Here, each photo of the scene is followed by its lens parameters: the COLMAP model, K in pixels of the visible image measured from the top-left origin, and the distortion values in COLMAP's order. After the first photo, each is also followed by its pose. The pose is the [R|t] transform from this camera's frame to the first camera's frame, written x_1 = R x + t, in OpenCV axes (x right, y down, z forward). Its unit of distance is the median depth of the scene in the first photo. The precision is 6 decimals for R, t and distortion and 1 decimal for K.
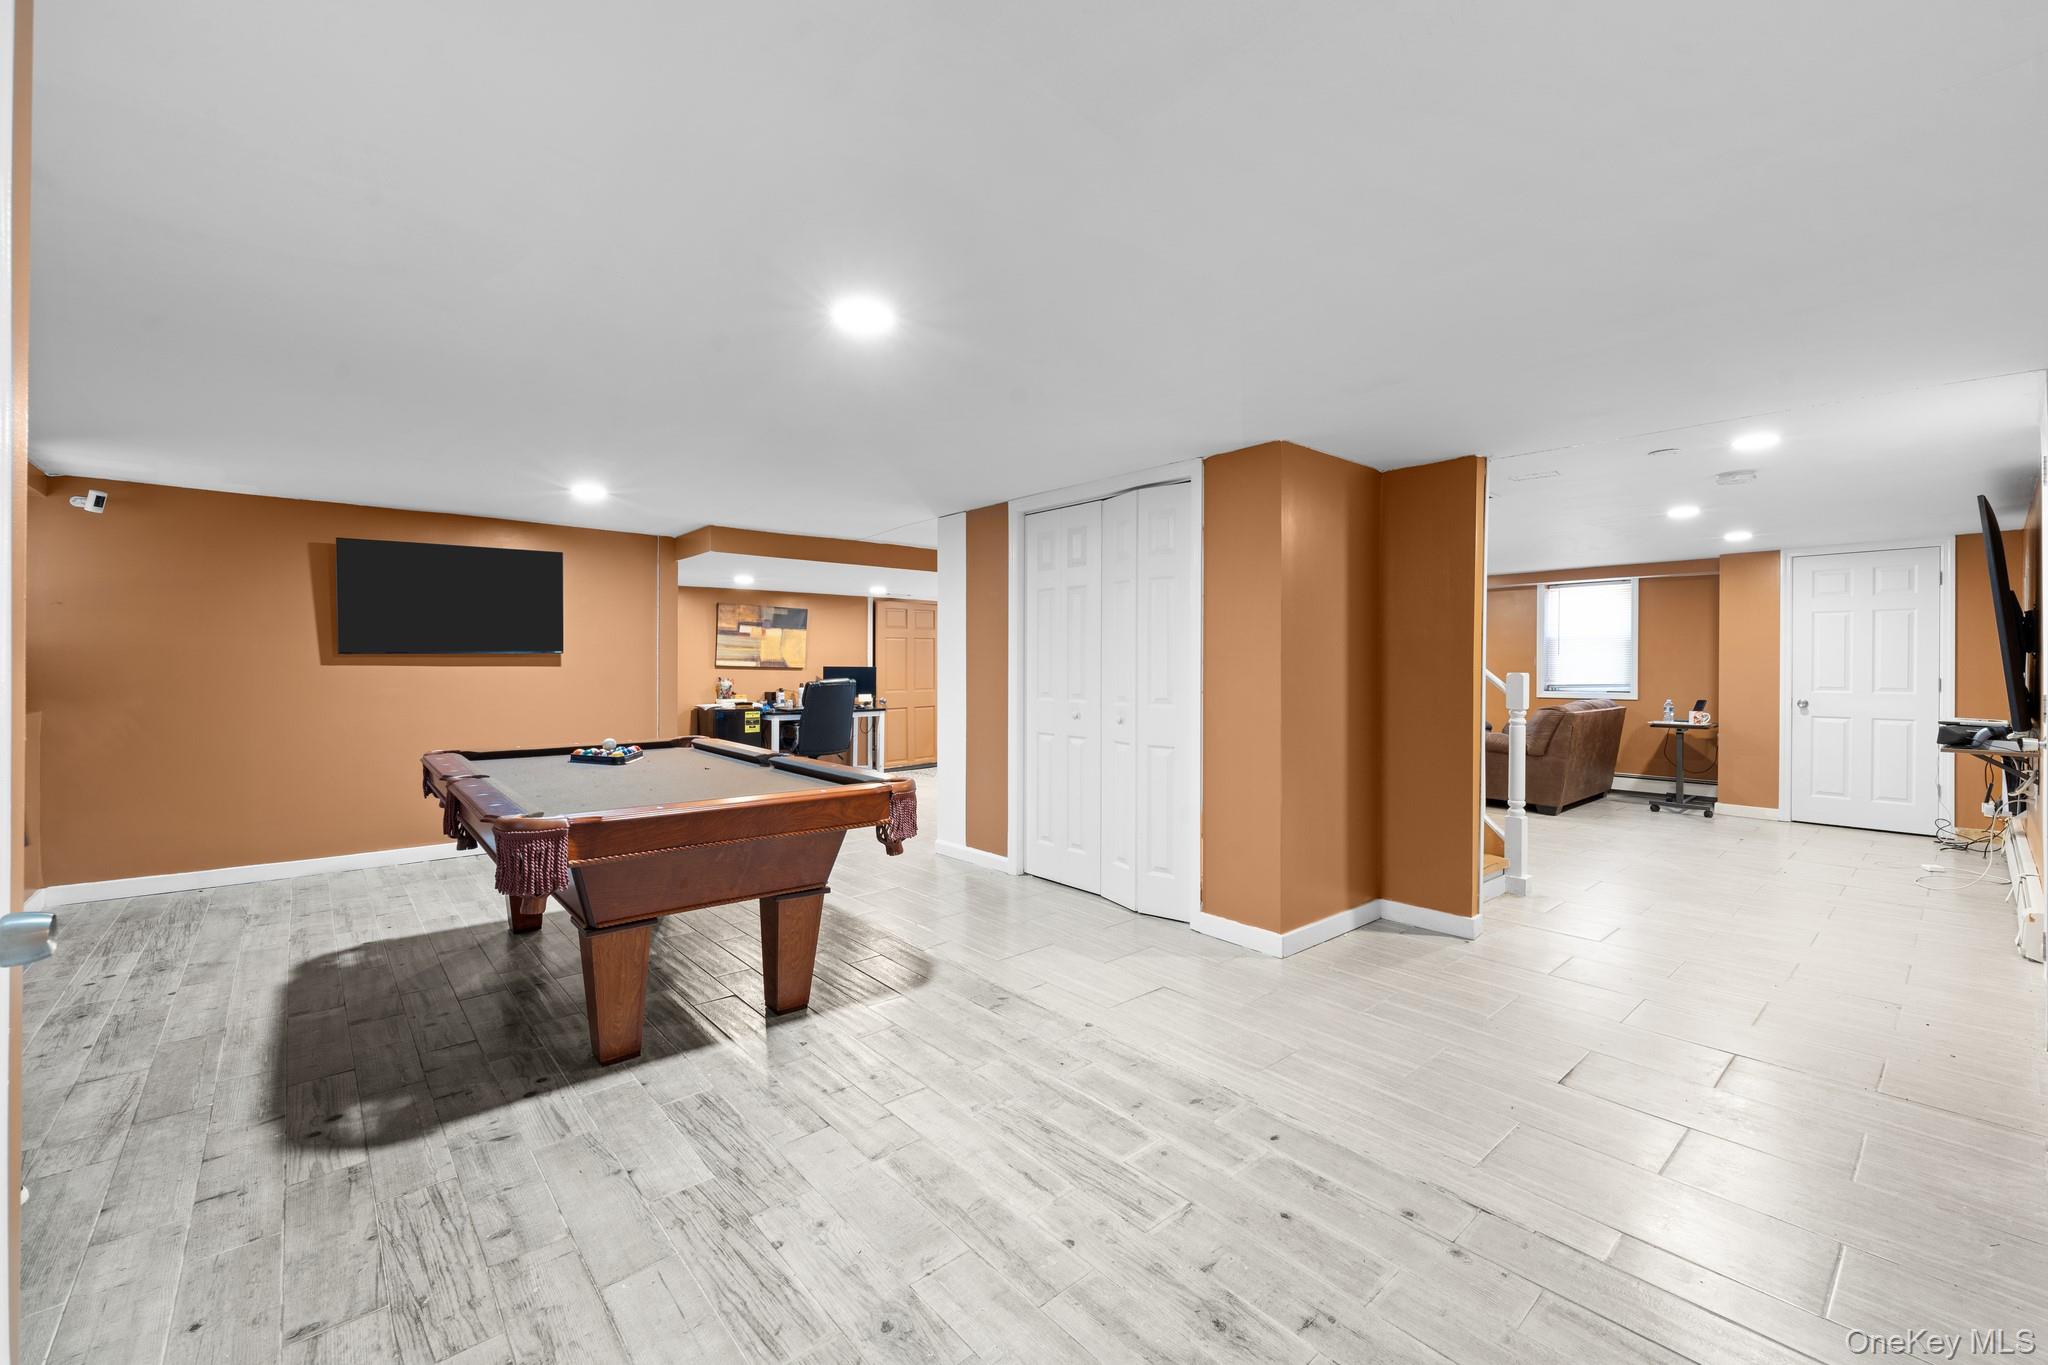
lens RADIAL K [[828.2, 0, 1027.5], [0, 828.2, 674.8], [0, 0, 1]] dist [-0.001211, -0.000415]
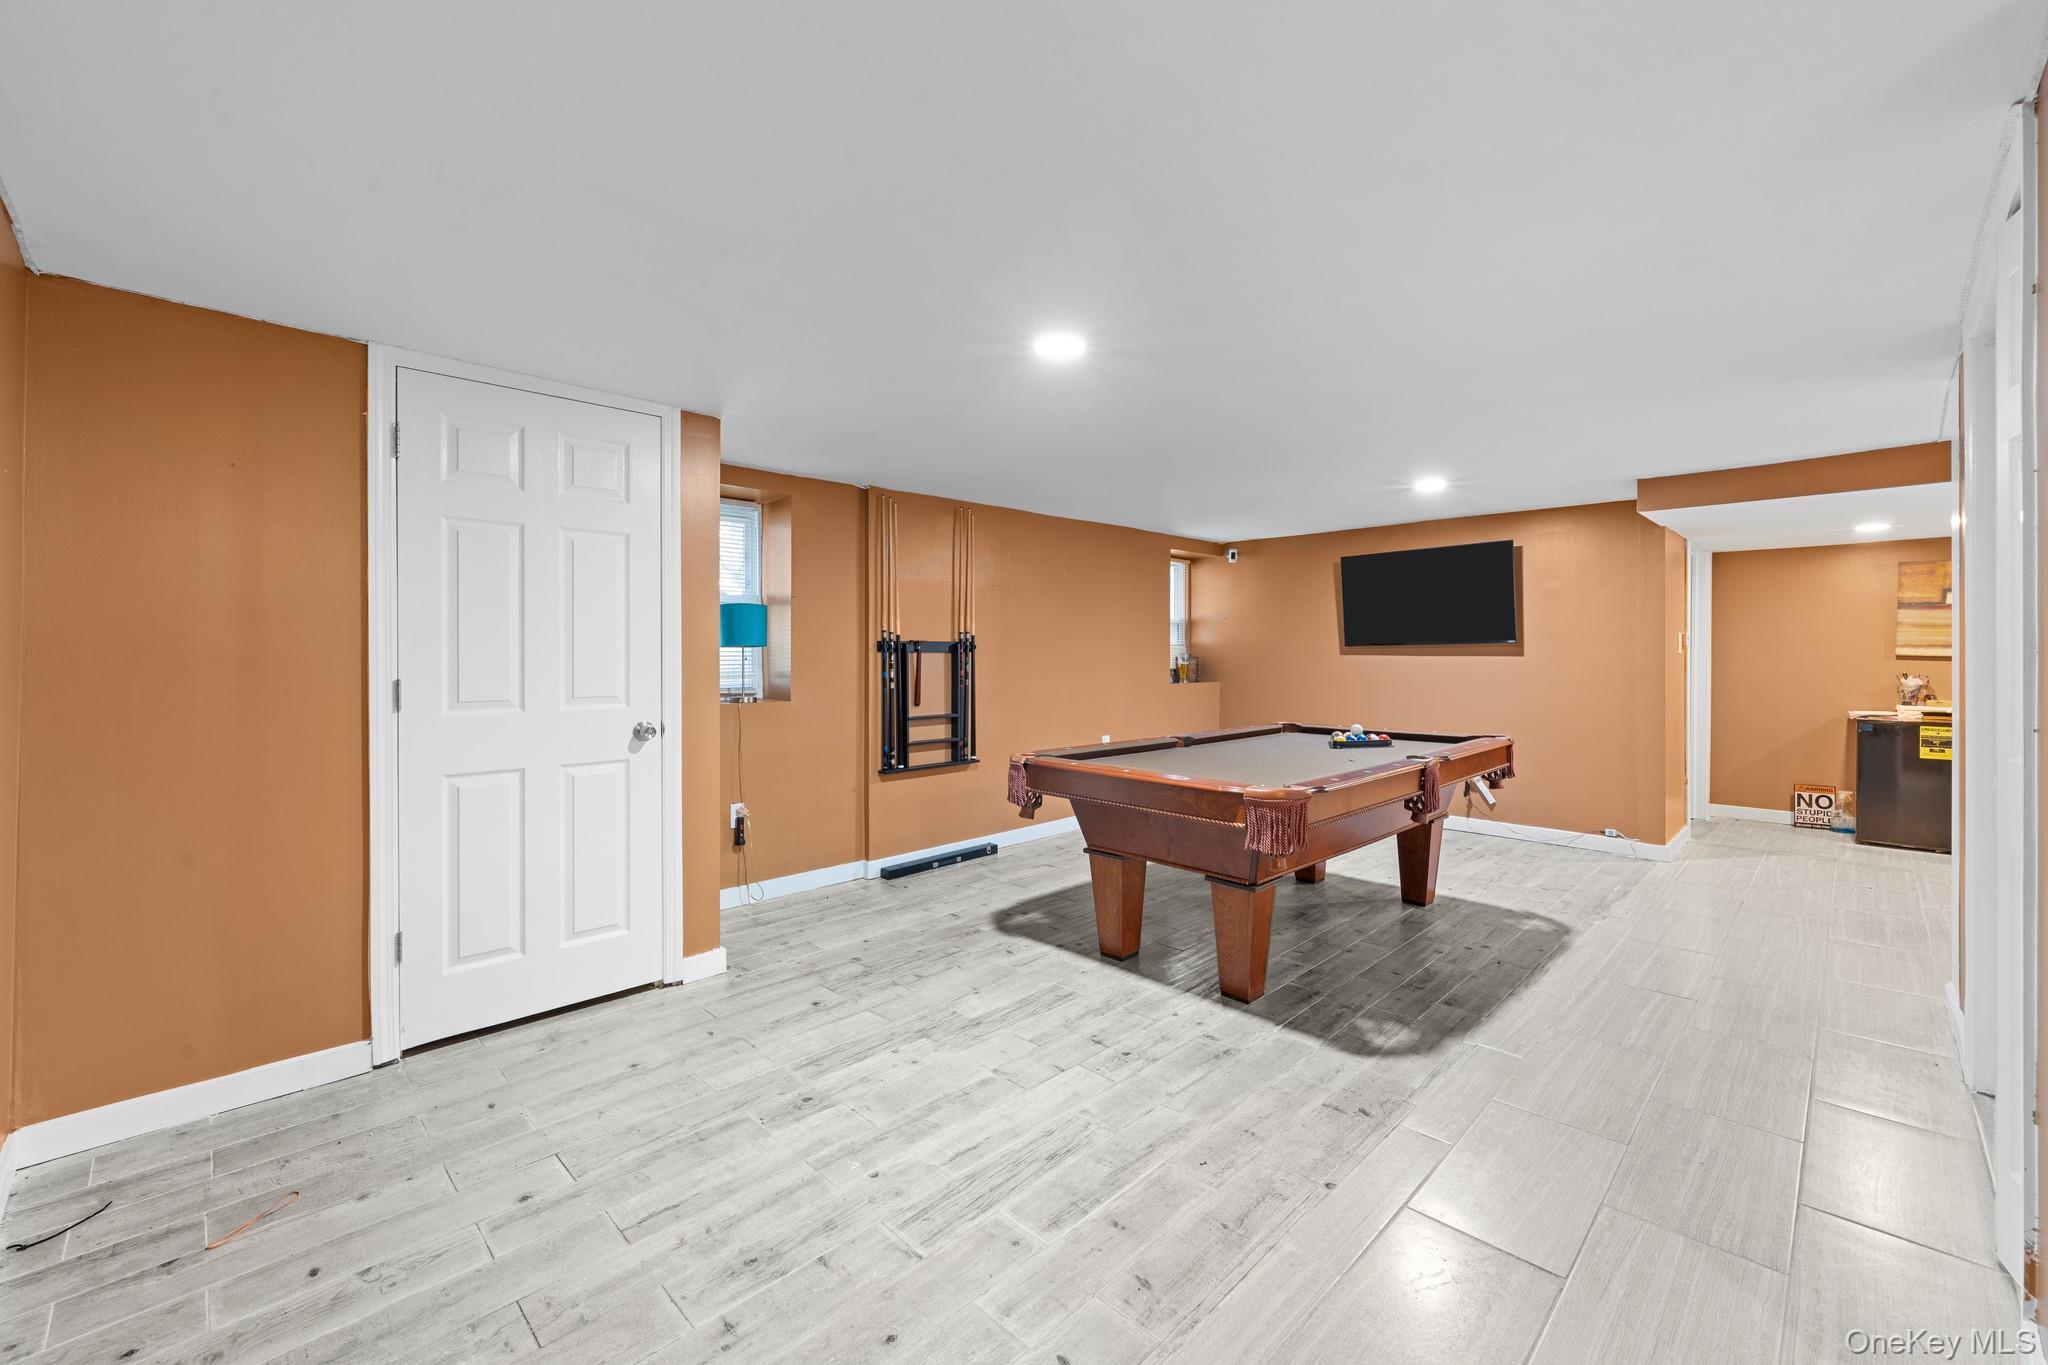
lens RADIAL K [[828.2, 0, 1021.5], [0, 828.2, 655.6], [0, 0, 1]] dist [-0.001211, -0.000415]
pose [[0.067249, 0.001843, -0.997735, 0.847257], [-0.010390, 0.999945, 0.001147, -0.013137], [0.997682, 0.010289, 0.067264, 0.802372]]
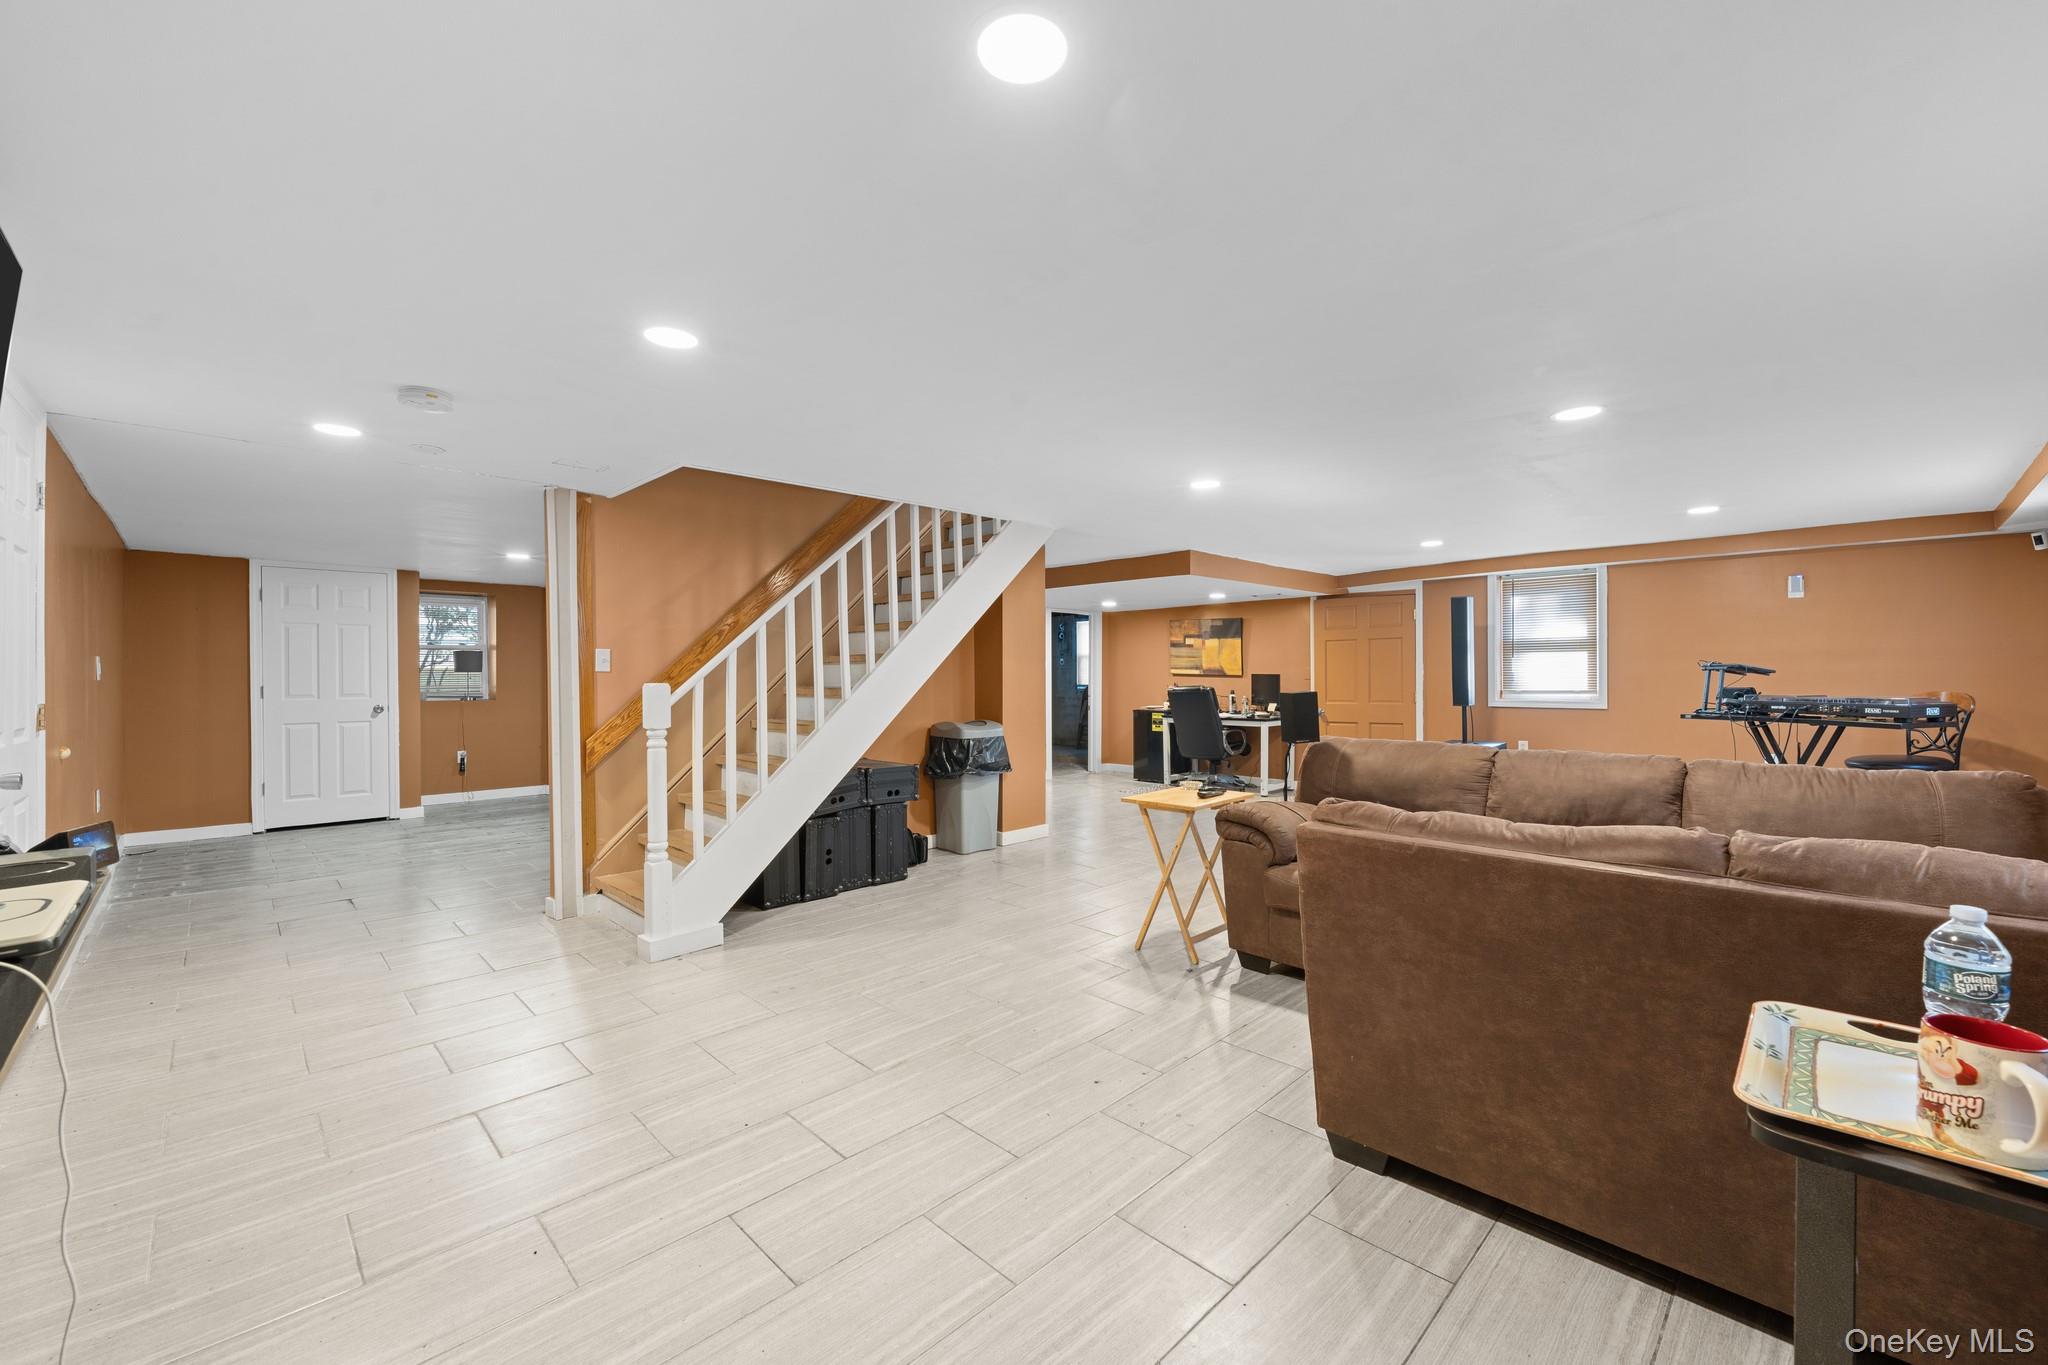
lens RADIAL K [[828.2, 0, 1032.6], [0, 828.2, 677.4], [0, 0, 1]] dist [-0.001211, -0.000415]
pose [[0.066816, 0.000380, -0.997765, 2.040665], [-0.004344, 0.999991, 0.000090, -0.013456], [0.997756, 0.004328, 0.066818, 1.890408]]
